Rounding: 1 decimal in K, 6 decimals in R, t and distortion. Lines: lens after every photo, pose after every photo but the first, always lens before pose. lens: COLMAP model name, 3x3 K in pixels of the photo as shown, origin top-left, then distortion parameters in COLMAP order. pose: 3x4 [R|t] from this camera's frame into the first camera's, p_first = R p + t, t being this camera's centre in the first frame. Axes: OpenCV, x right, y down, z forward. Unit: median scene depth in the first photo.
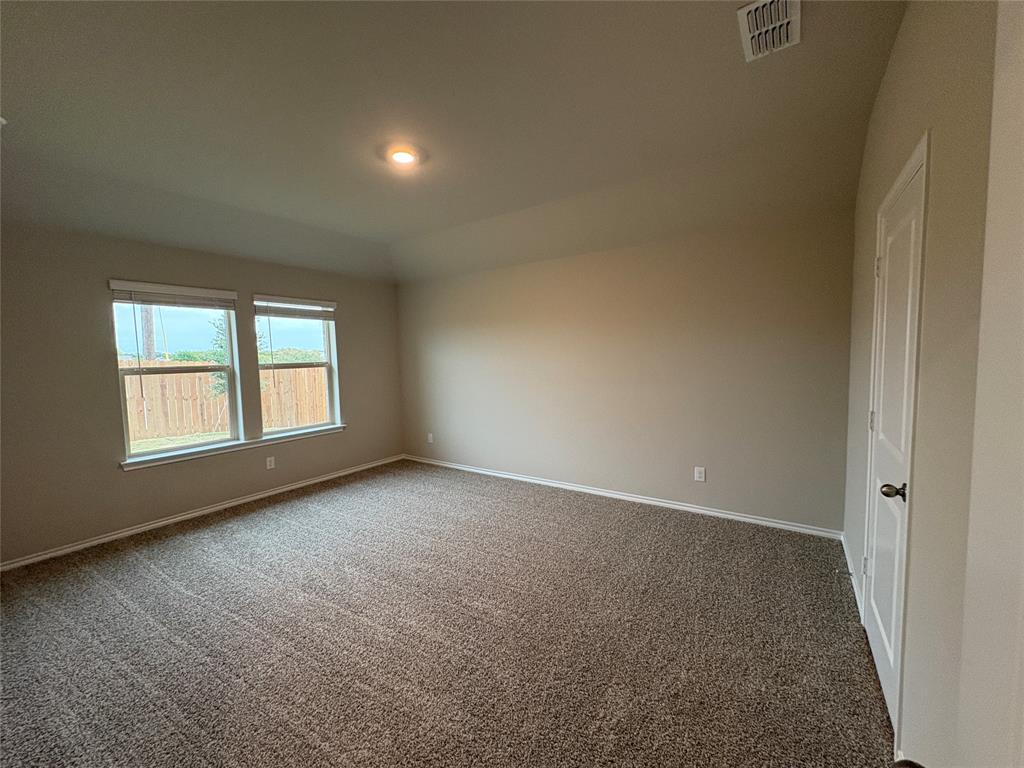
lens RADIAL K [[407.0, 0, 510.4], [0, 407.0, 382.0], [0, 0, 1]] dist [0.002162, -0.000213]
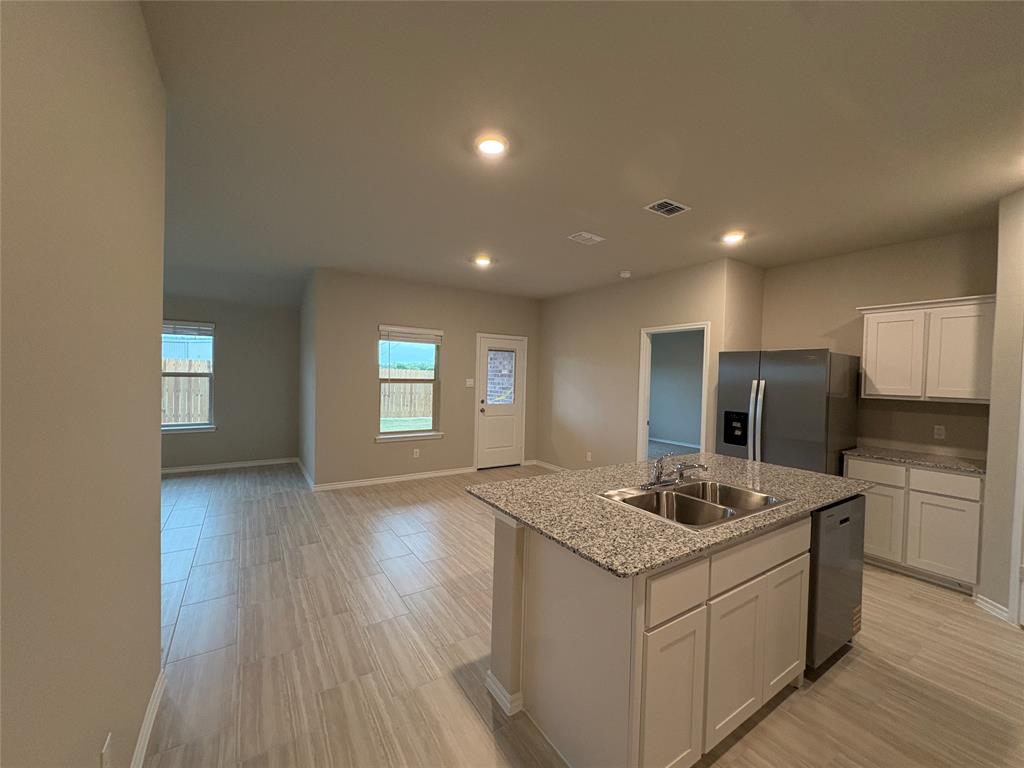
lens RADIAL K [[407.0, 0, 510.4], [0, 407.0, 382.0], [0, 0, 1]] dist [0.002162, -0.000213]
pose [[0.925731, 0.036165, -0.376450, 0.975448], [-0.060280, 0.996801, -0.052474, -0.016417], [0.373348, 0.071269, 0.924950, 0.265591]]
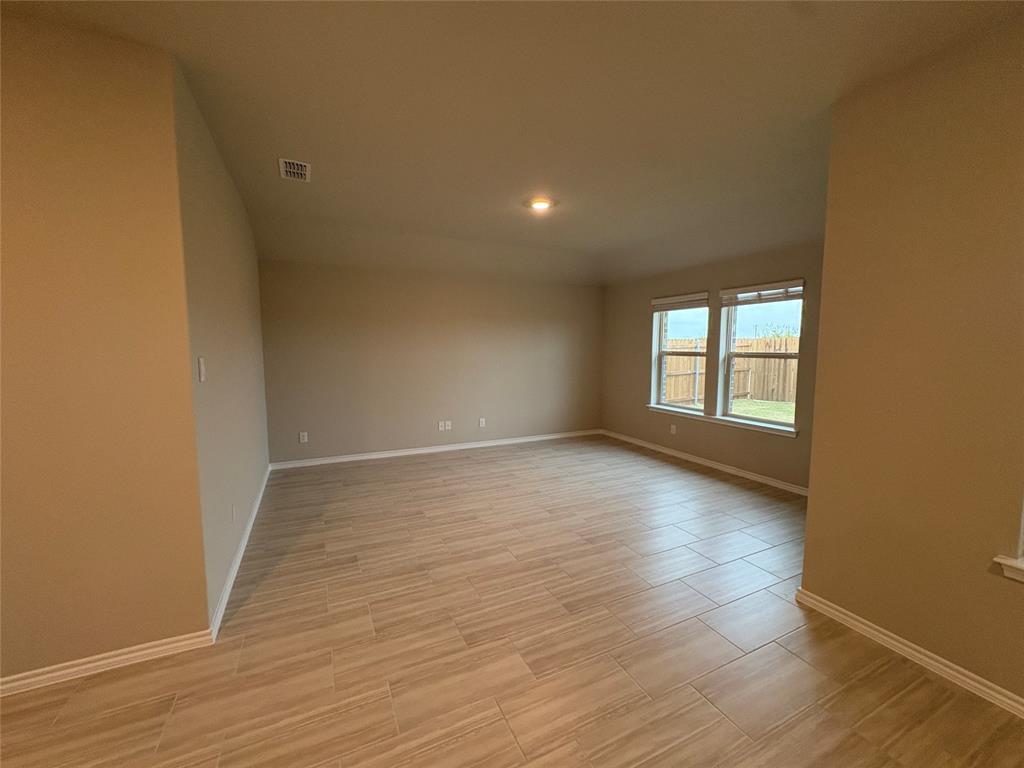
lens RADIAL K [[407.0, 0, 510.4], [0, 407.0, 382.0], [0, 0, 1]] dist [0.002162, -0.000213]
pose [[-0.495095, 0.081888, -0.864971, 0.672409], [-0.066379, 0.989074, 0.131631, -0.071965], [0.866299, 0.122586, -0.484250, 1.062943]]
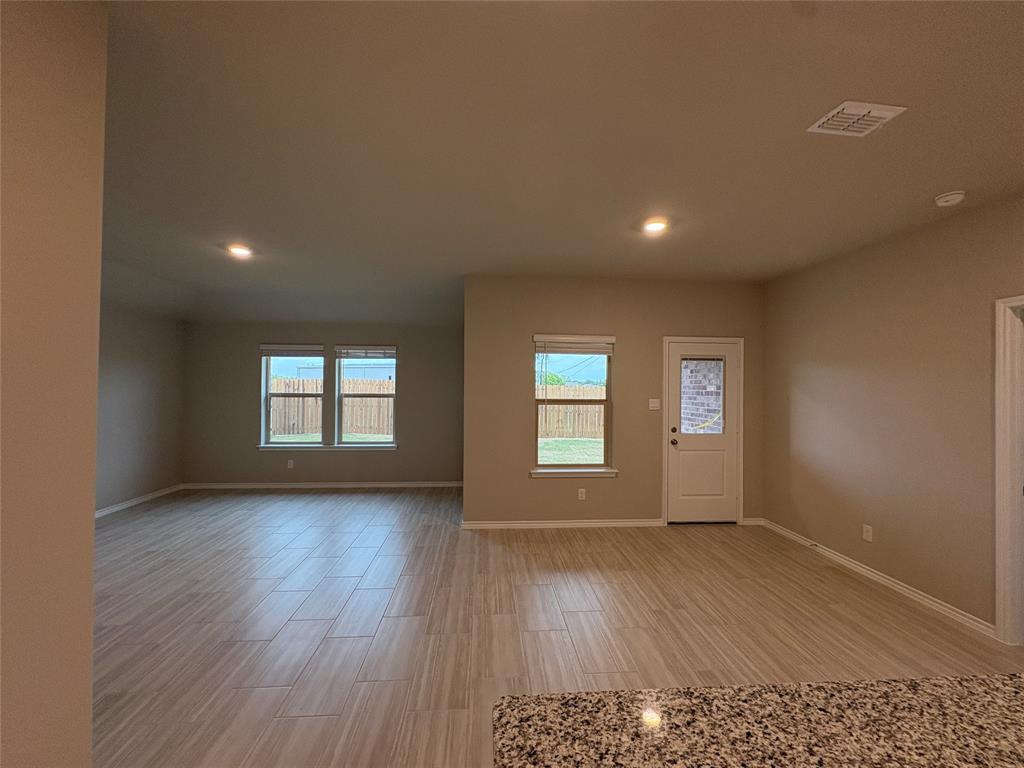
lens RADIAL K [[407.0, 0, 510.4], [0, 407.0, 382.0], [0, 0, 1]] dist [0.002162, -0.000213]
pose [[0.626088, 0.002986, -0.779747, 0.896337], [-0.075931, 0.995474, -0.057155, -0.049078], [0.776046, 0.094991, 0.623481, 0.582332]]
